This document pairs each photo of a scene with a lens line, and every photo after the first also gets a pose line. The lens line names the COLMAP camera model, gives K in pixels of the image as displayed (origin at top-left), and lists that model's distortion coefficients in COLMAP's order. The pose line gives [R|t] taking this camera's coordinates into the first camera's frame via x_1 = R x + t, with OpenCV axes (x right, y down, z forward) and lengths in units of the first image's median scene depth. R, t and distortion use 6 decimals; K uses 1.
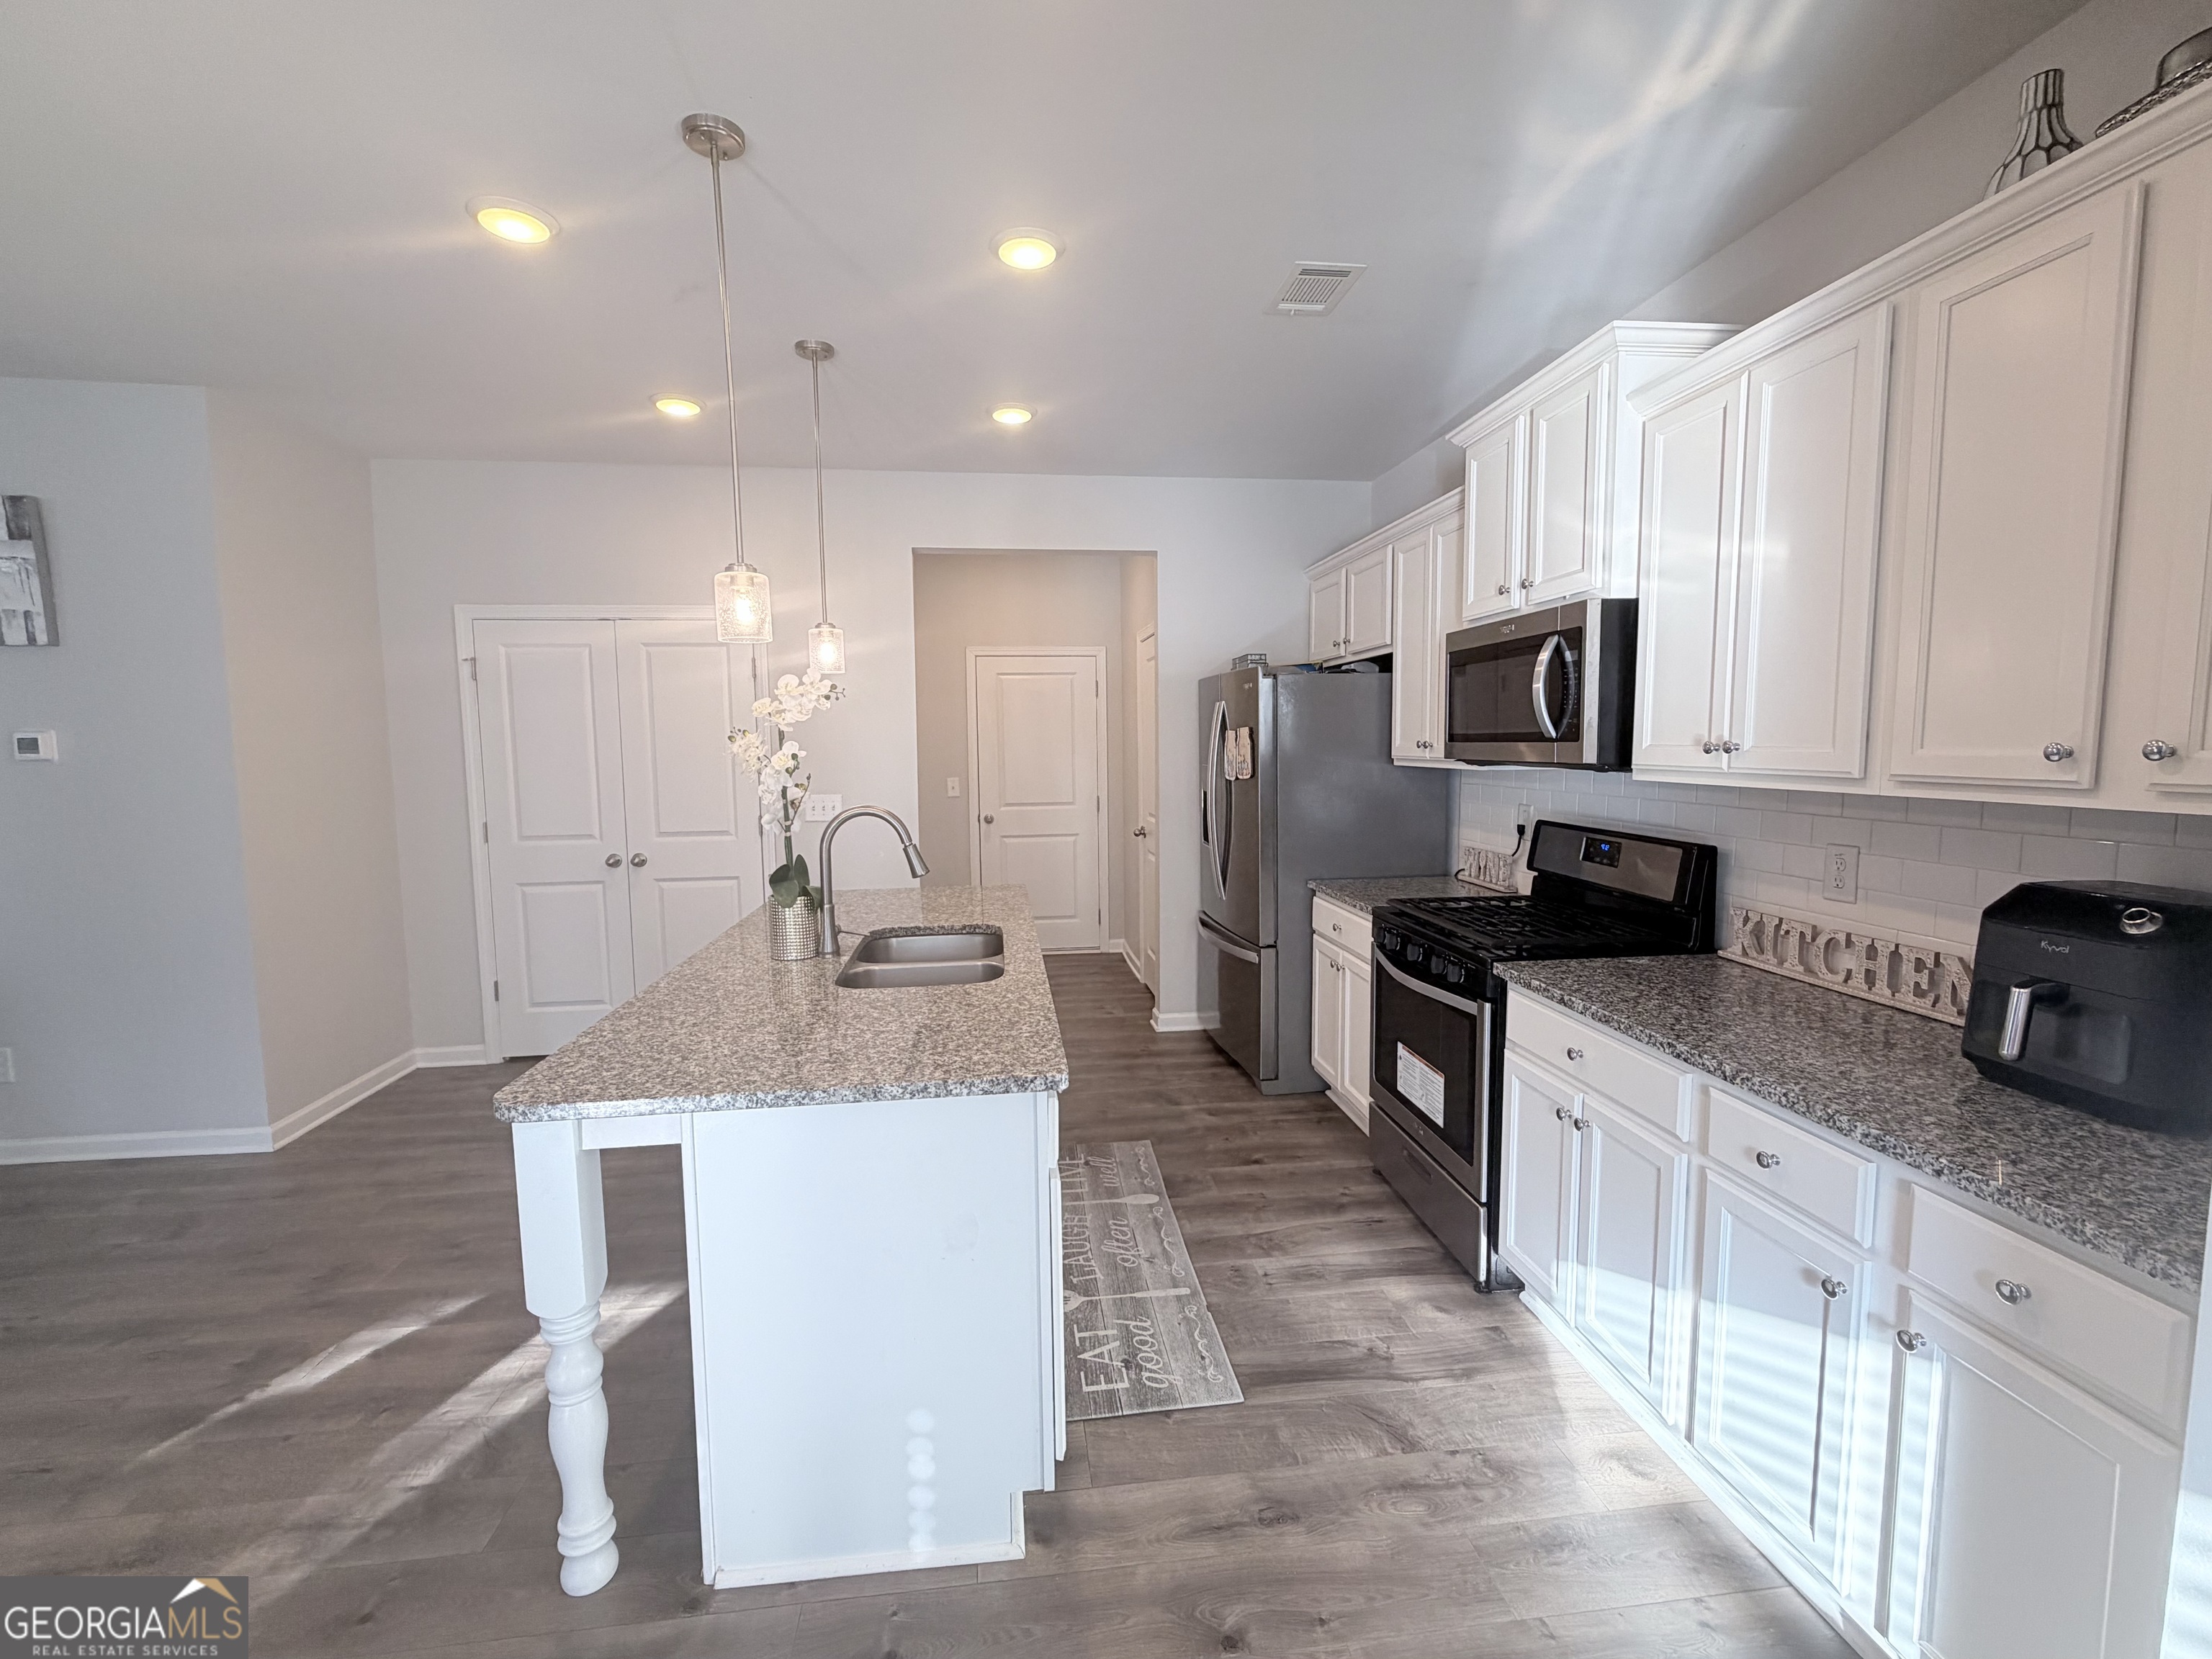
lens RADIAL K [[954.1, 0, 1109.6], [0, 954.1, 825.6], [0, 0, 1]] dist [0.000545, 0.000505]
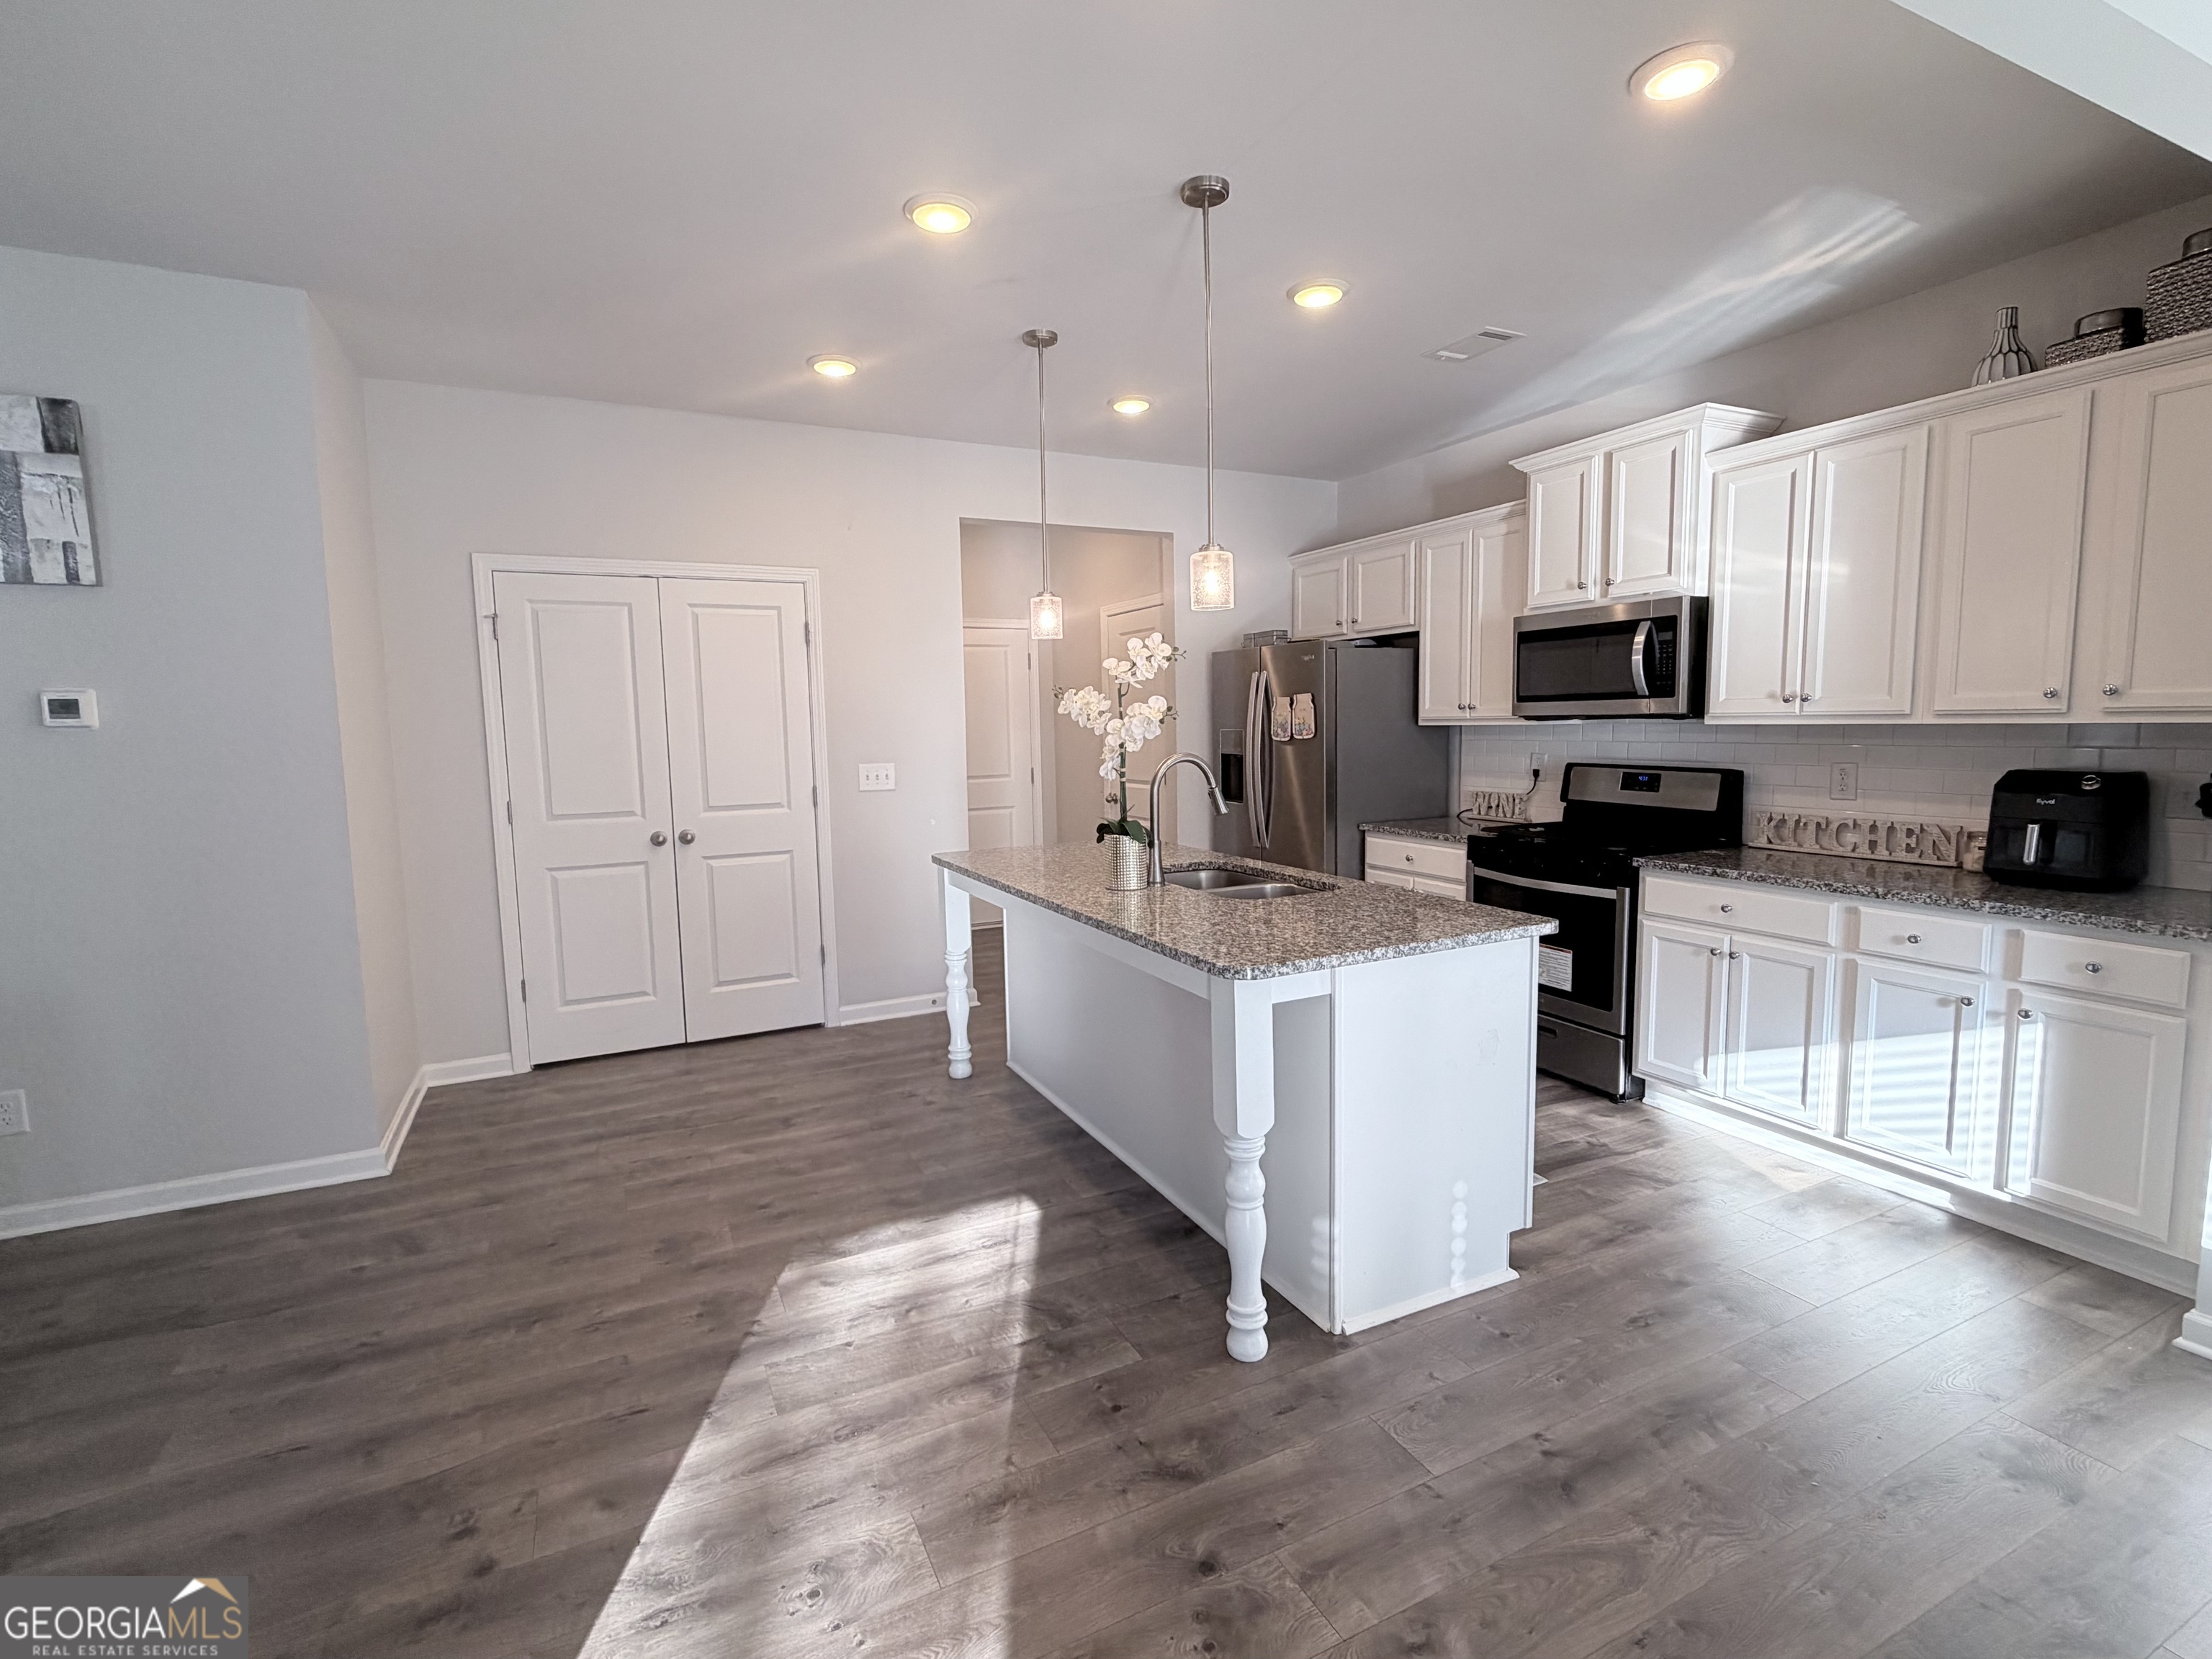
lens RADIAL K [[1030.2, 0, 1105.9], [0, 1030.2, 825.4], [0, 0, 1]] dist [0.002030, -0.001160]
pose [[0.943266, -0.039535, 0.329676, -0.788255], [0.037331, 0.999218, 0.013016, 0.048314], [-0.329933, 0.000030, 0.944004, -0.150403]]
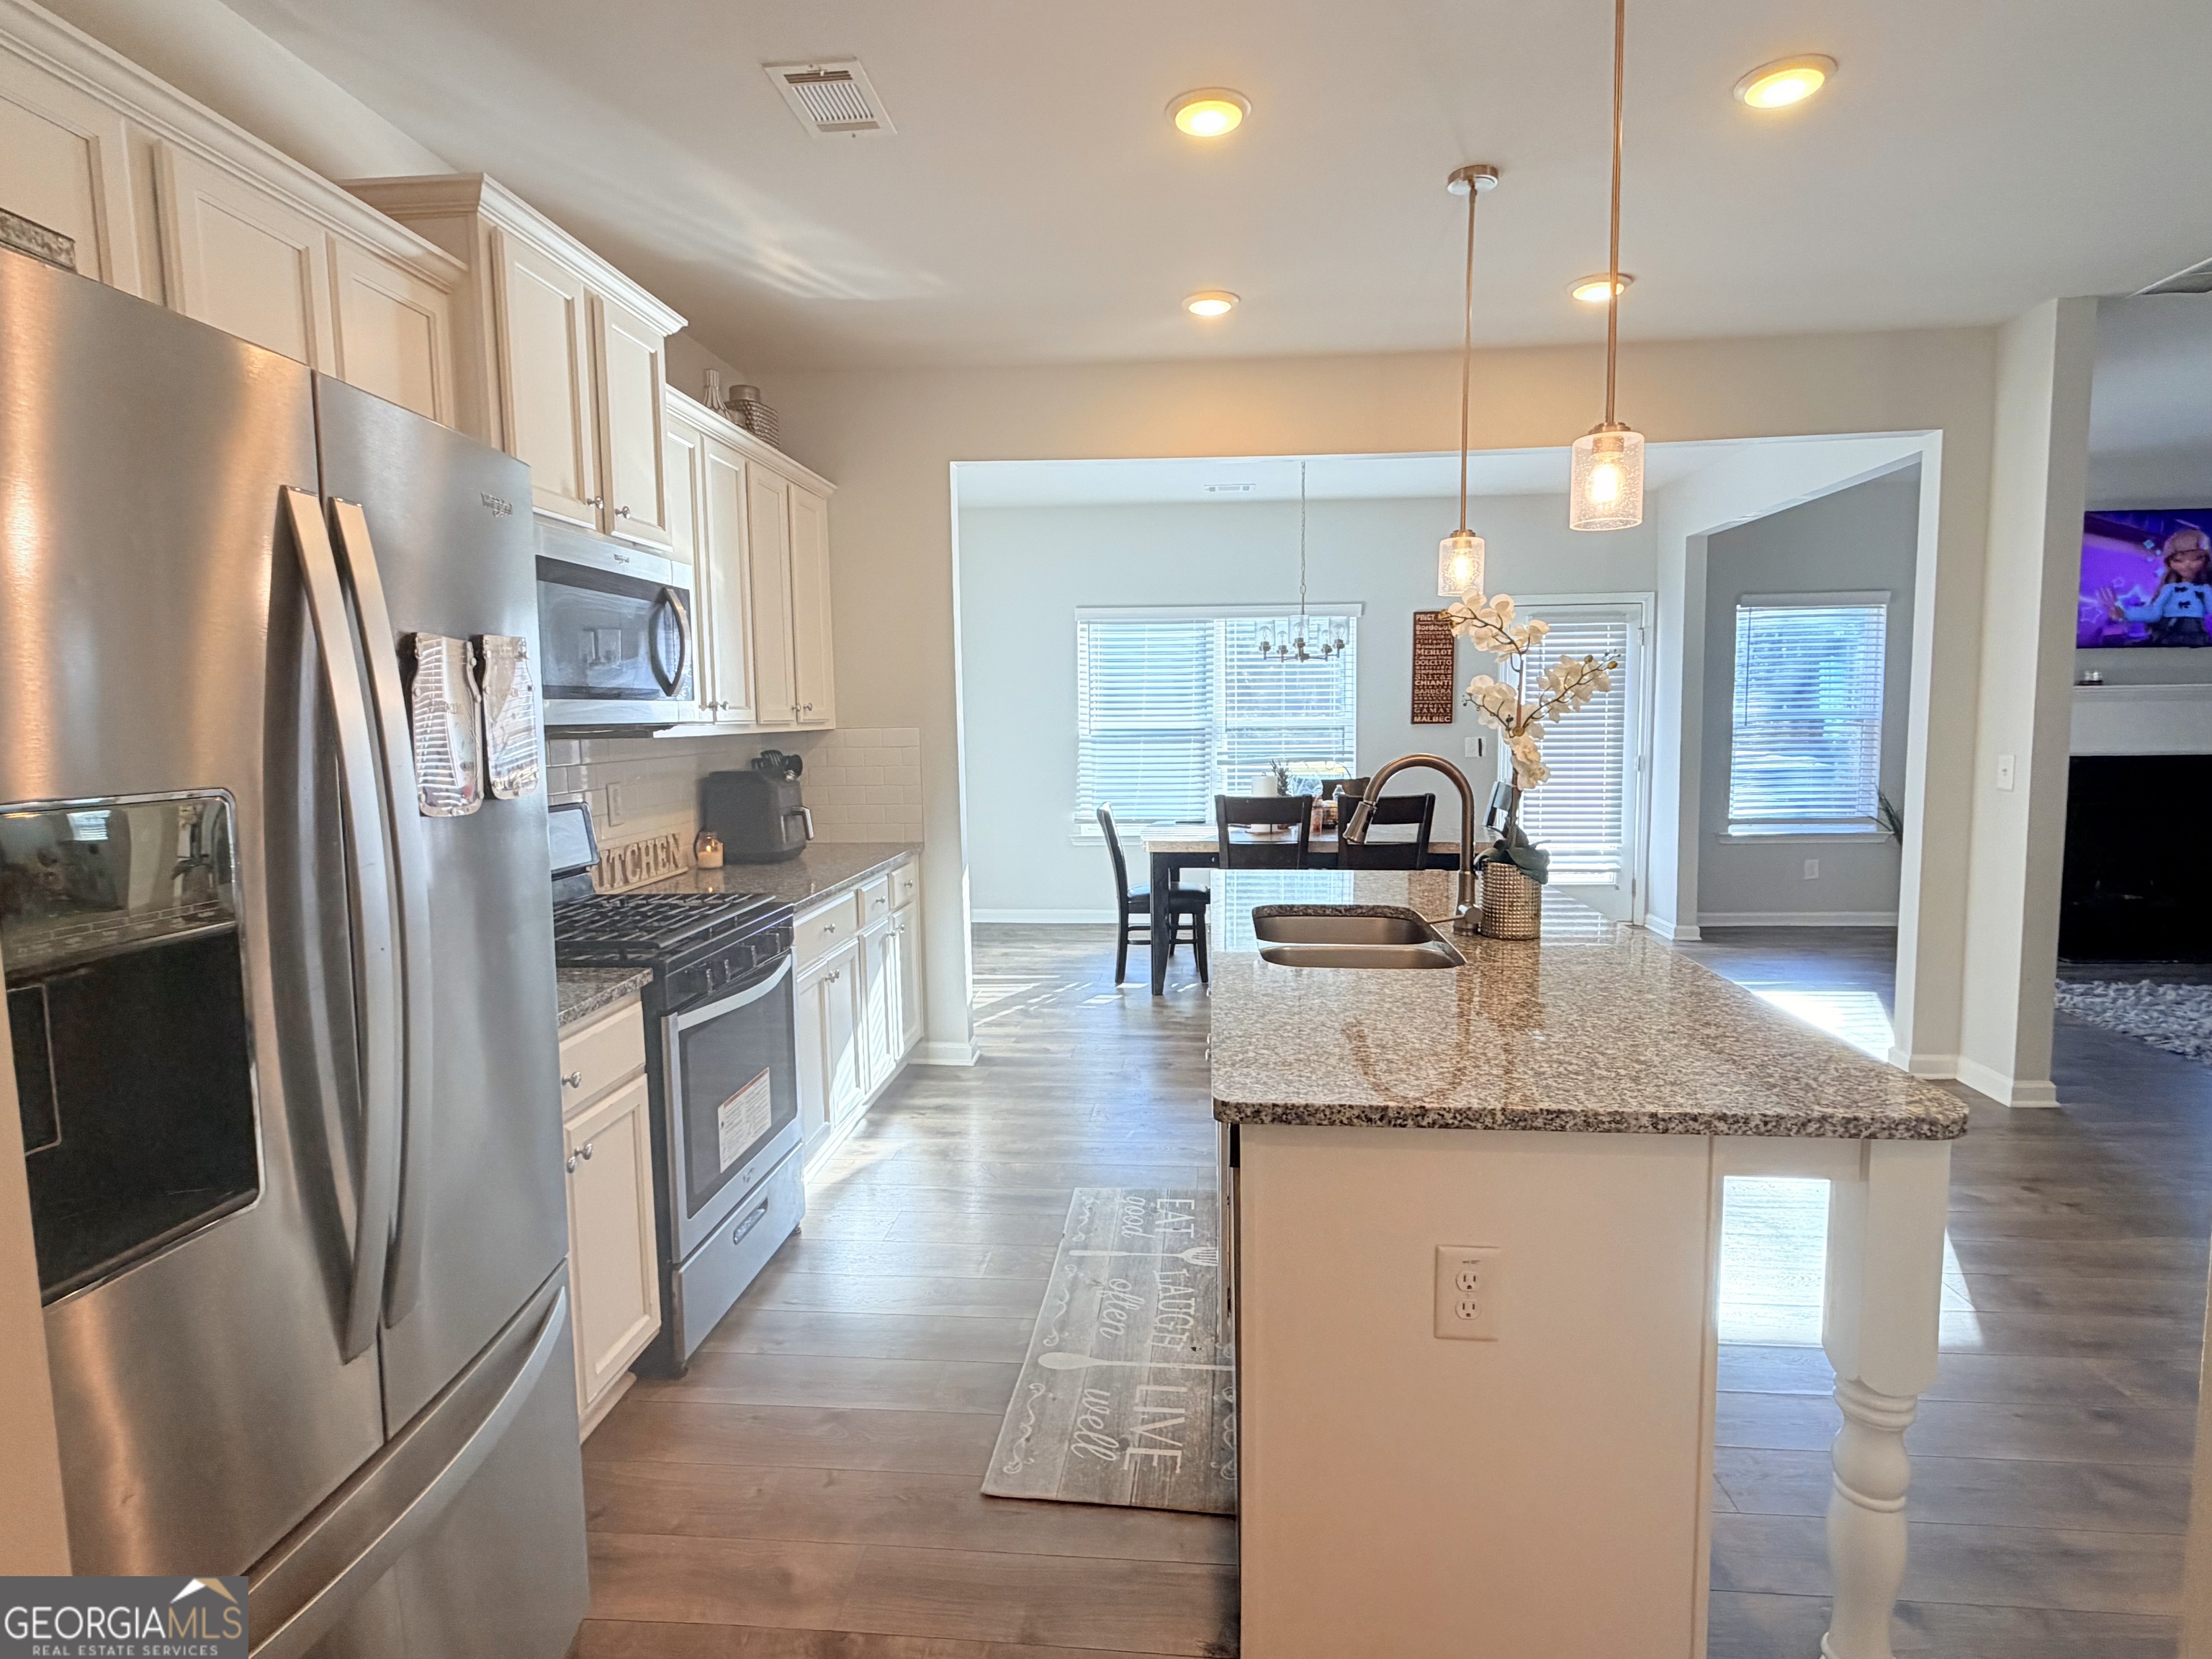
lens RADIAL K [[1174.8, 0, 1106.0], [0, 1174.8, 829.5], [0, 0, 1]] dist [0.002493, 0.000399]
pose [[-0.978142, 0.008902, 0.207749, -0.211994], [0.047294, 0.982423, 0.180576, -0.156893], [-0.202490, 0.186454, -0.961370, 2.137488]]
